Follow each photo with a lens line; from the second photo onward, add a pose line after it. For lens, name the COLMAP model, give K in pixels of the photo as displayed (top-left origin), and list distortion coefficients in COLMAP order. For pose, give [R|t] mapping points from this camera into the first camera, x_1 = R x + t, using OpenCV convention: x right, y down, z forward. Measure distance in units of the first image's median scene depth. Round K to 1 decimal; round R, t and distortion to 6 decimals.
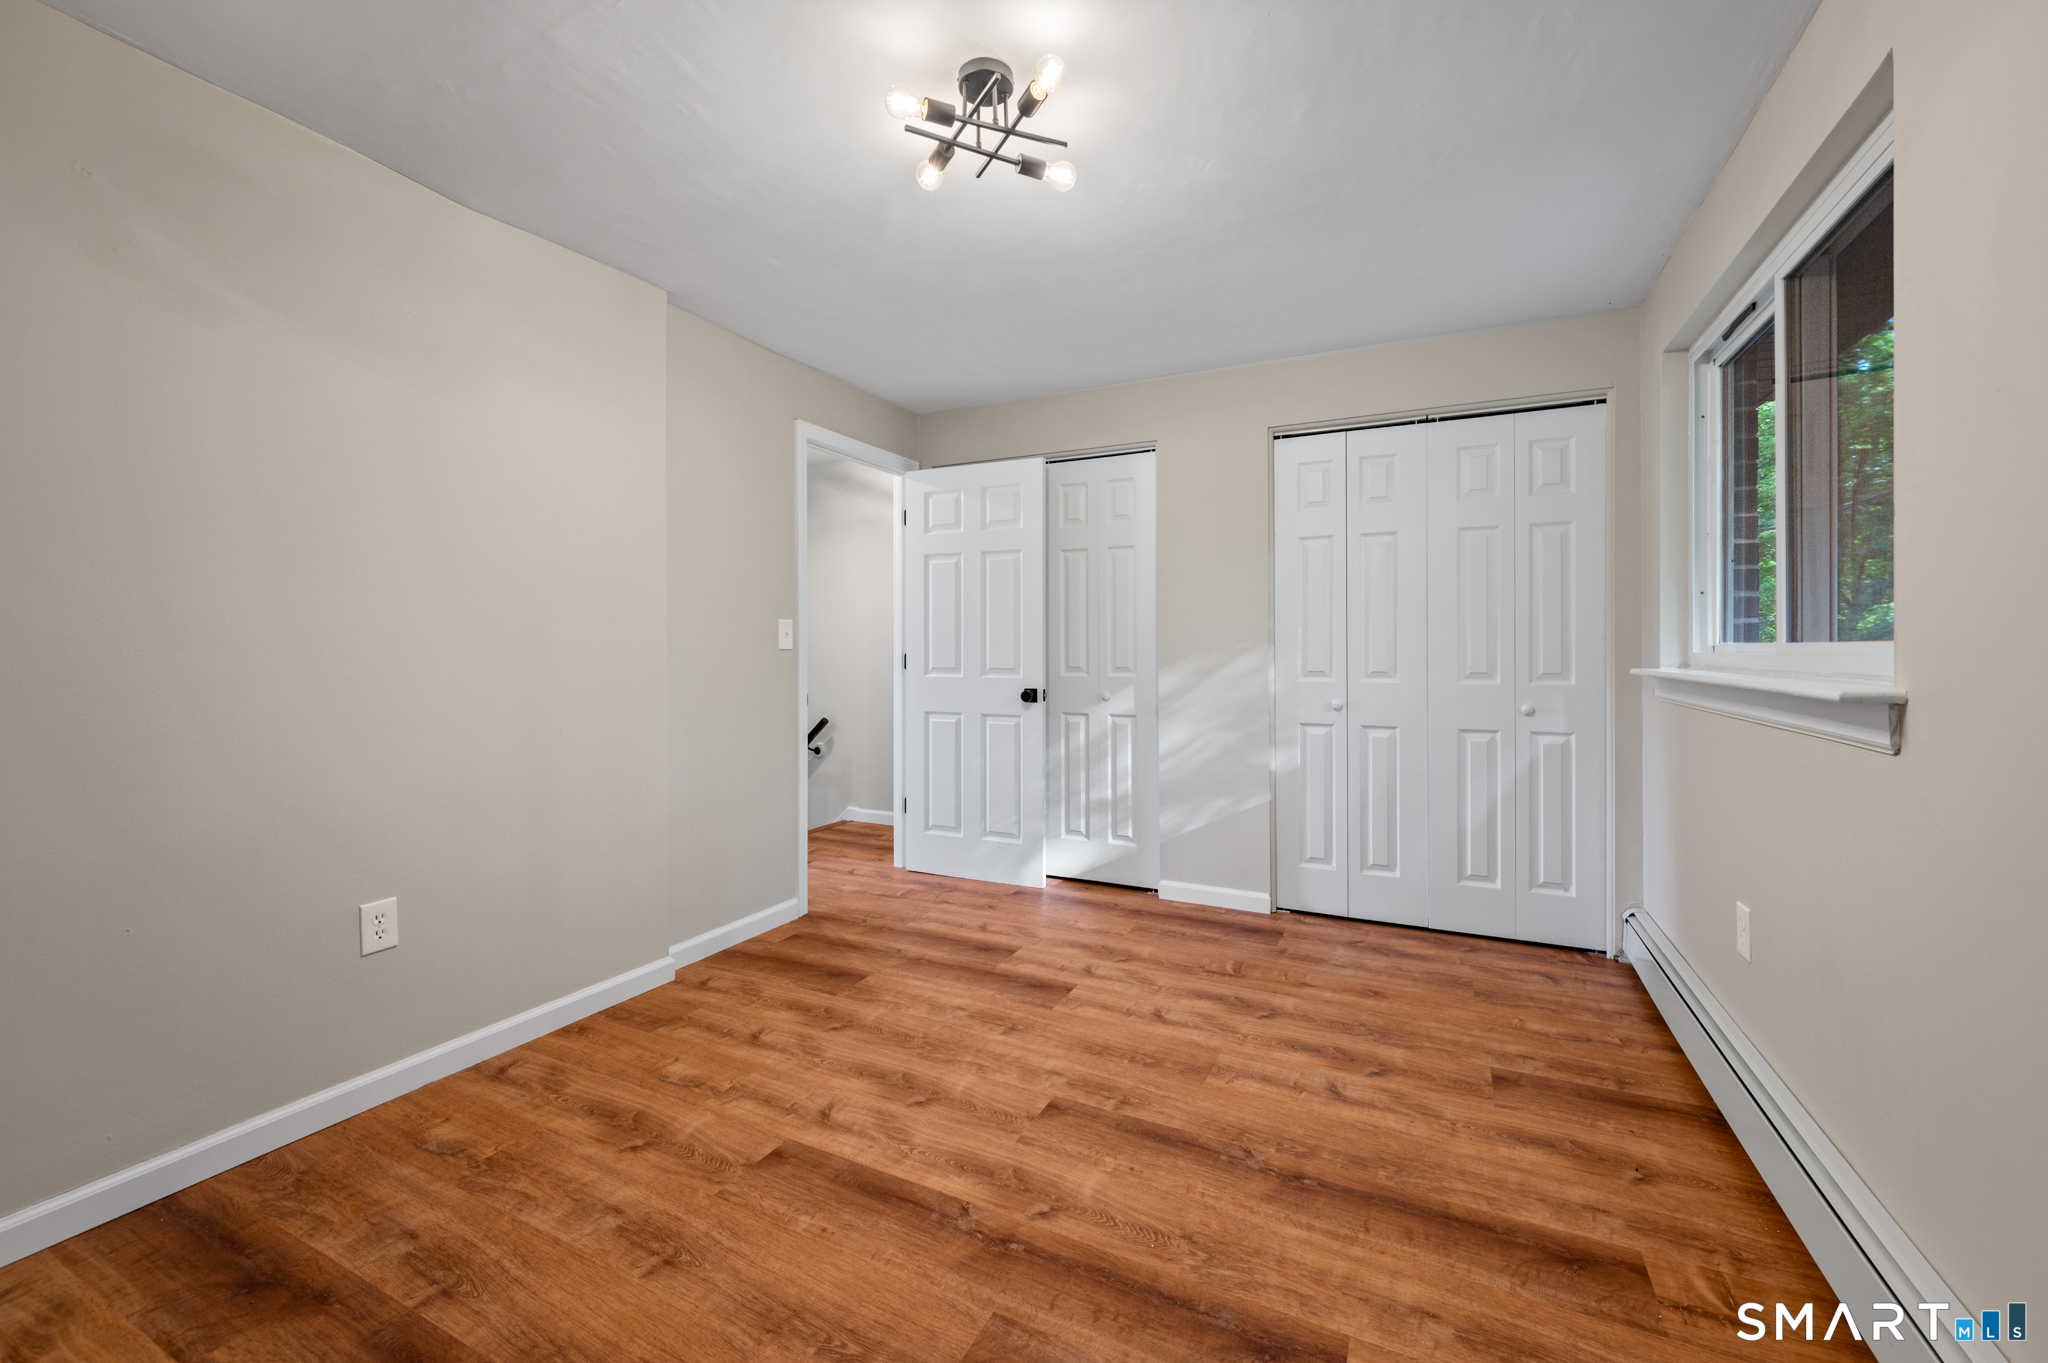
lens RADIAL K [[821.1, 0, 1026.3], [0, 821.1, 650.0], [0, 0, 1]] dist [0.000878, -0.000633]
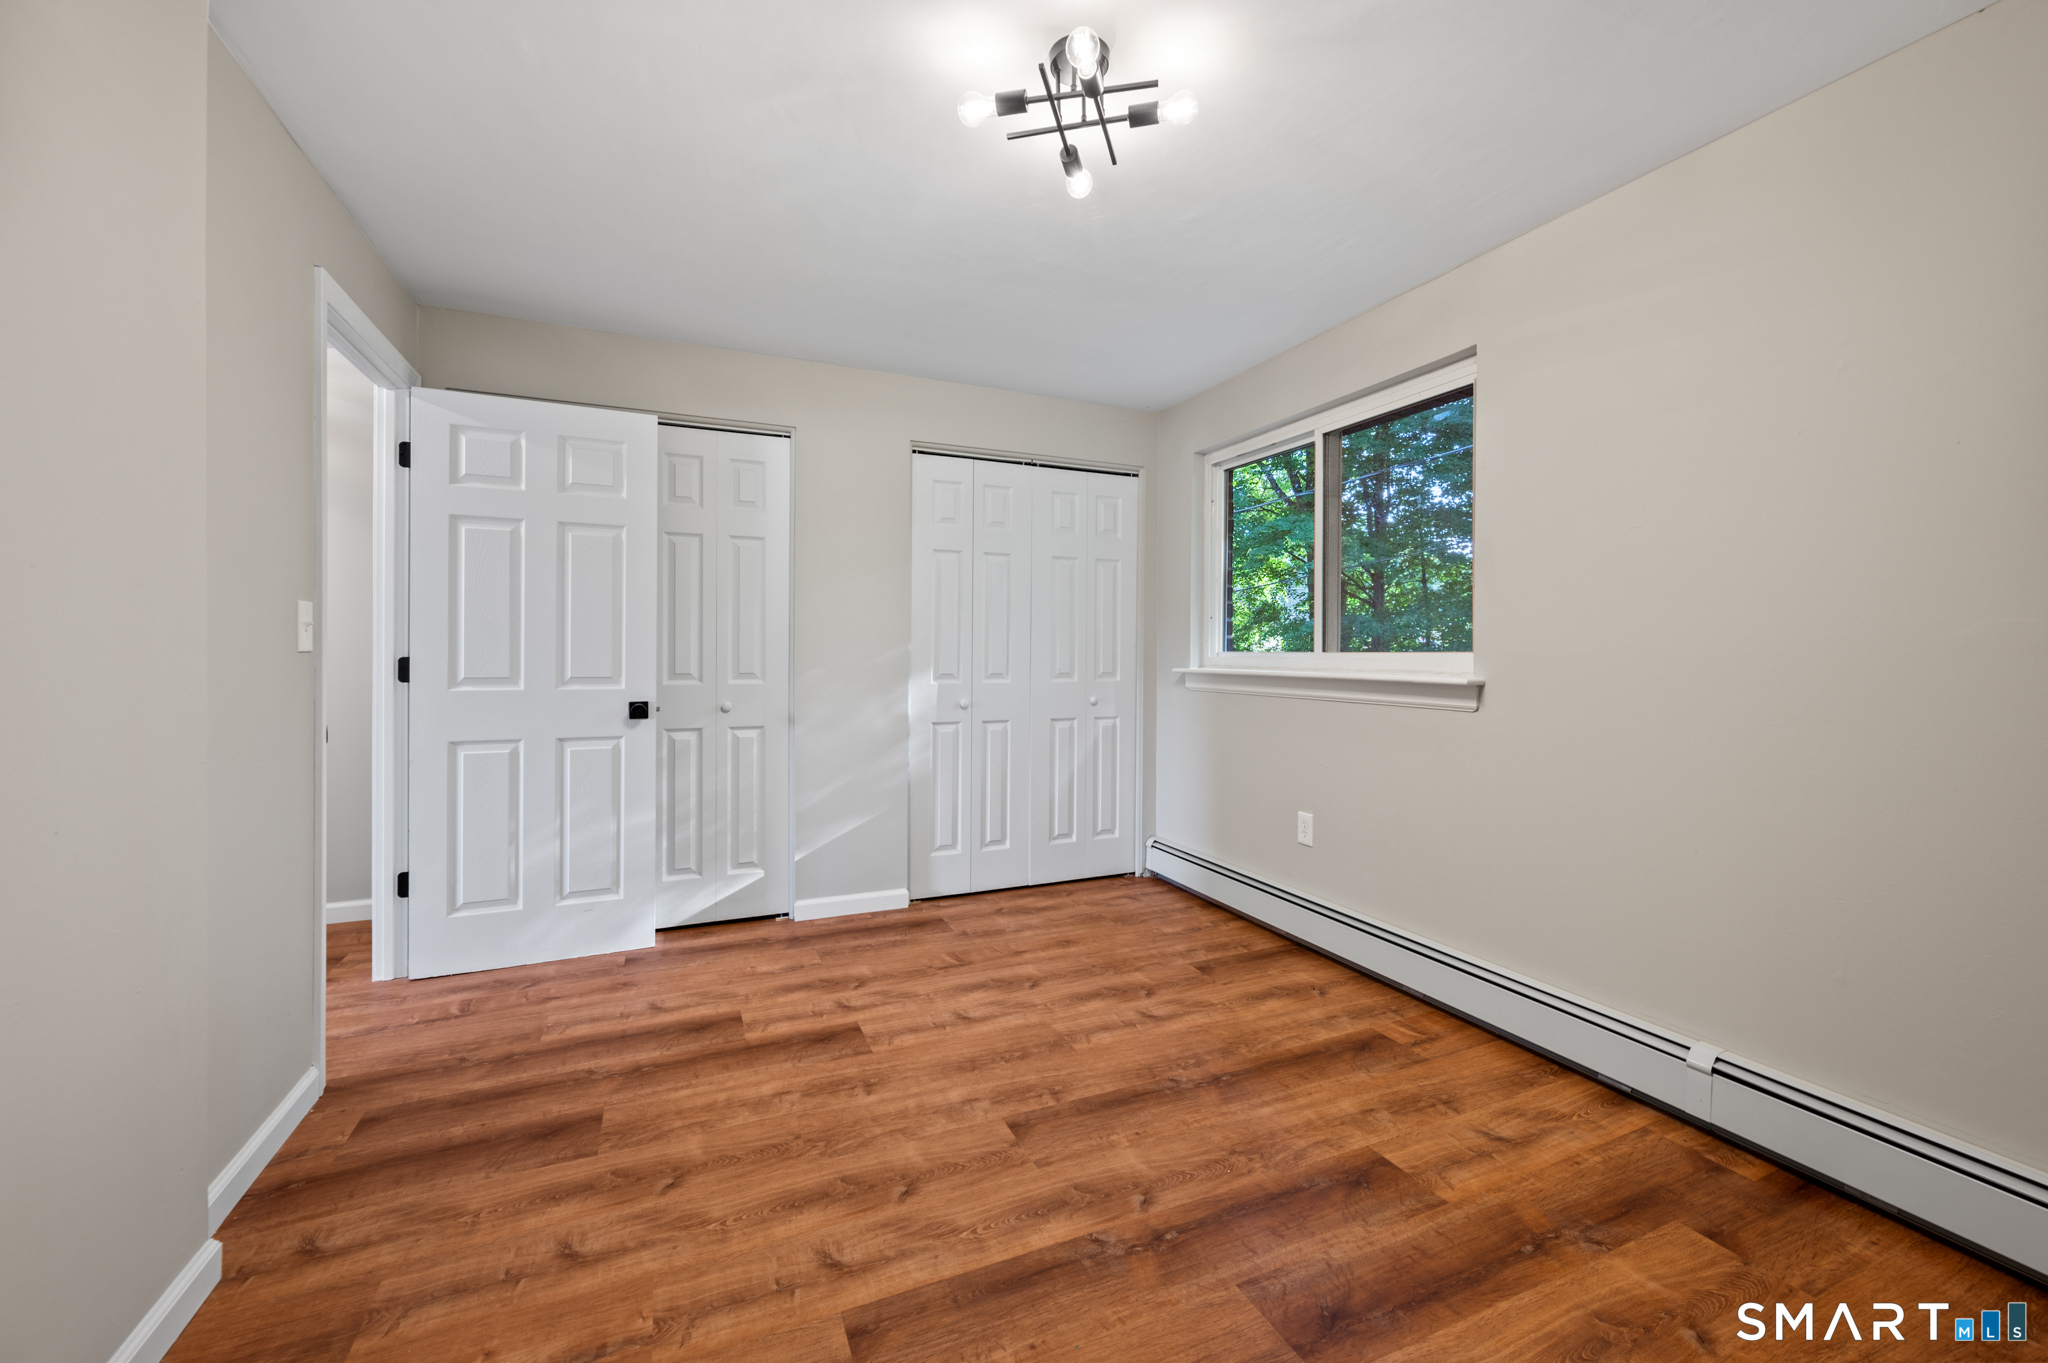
lens RADIAL K [[822.5, 0, 1035.0], [0, 822.5, 659.9], [0, 0, 1]] dist [0.000267, -0.000374]
pose [[0.634785, -0.002952, 0.772683, -0.626876], [-0.004333, 0.999963, 0.007381, -0.002172], [-0.772676, -0.008033, 0.634749, 0.329421]]
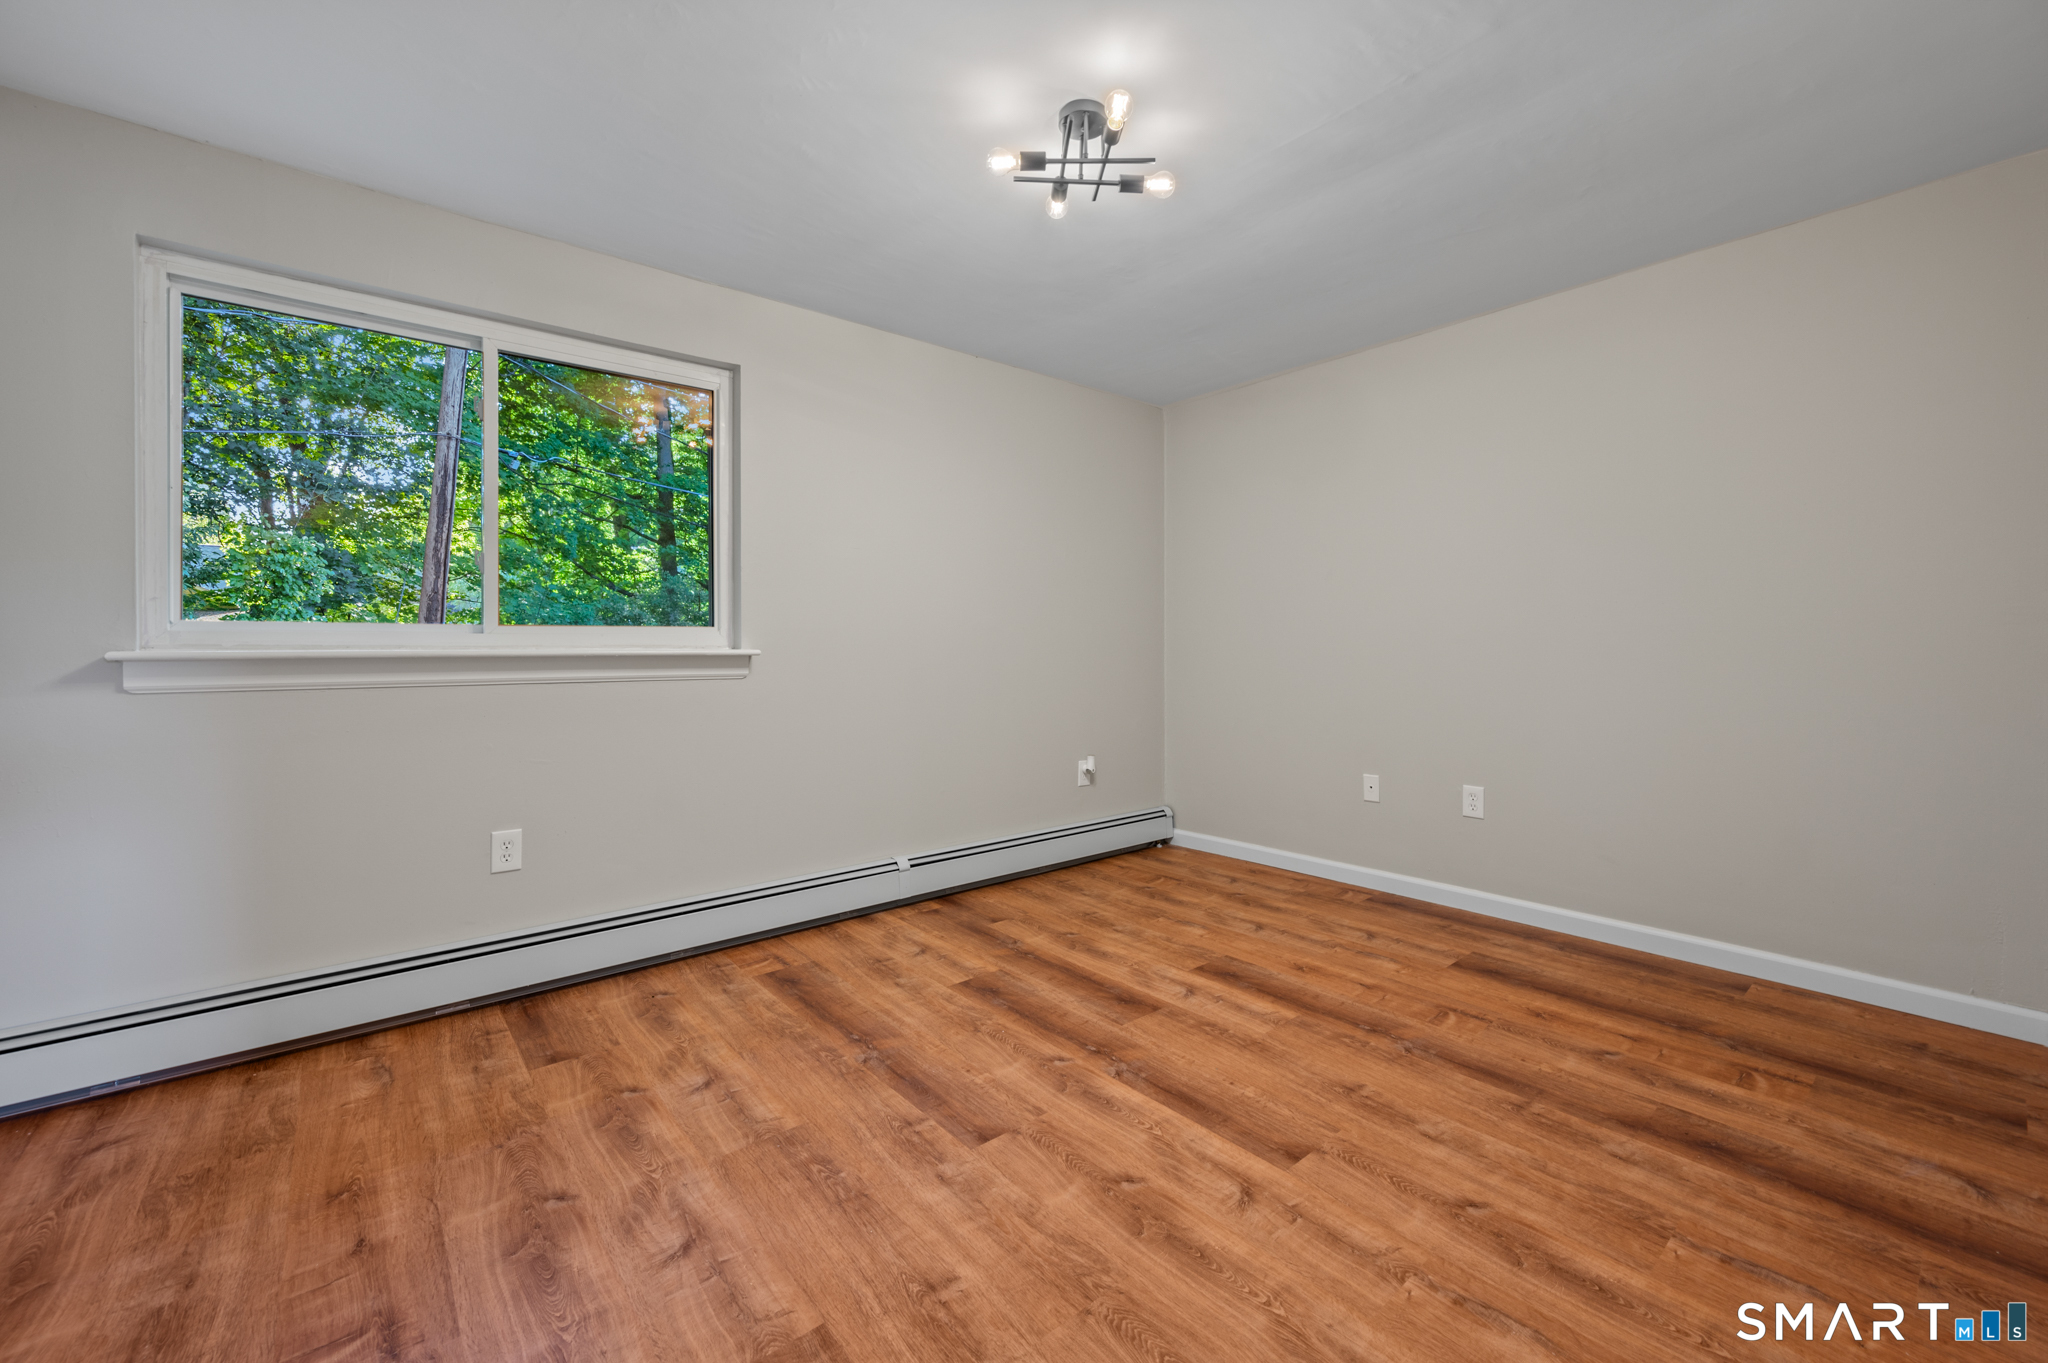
lens RADIAL K [[821.1, 0, 1026.3], [0, 821.1, 650.0], [0, 0, 1]] dist [0.000878, -0.000633]
pose [[-0.917413, 0.004602, 0.397909, -0.323237], [0.005889, 0.999981, 0.002013, 0.028063], [-0.397892, 0.004190, -0.917423, 1.595473]]
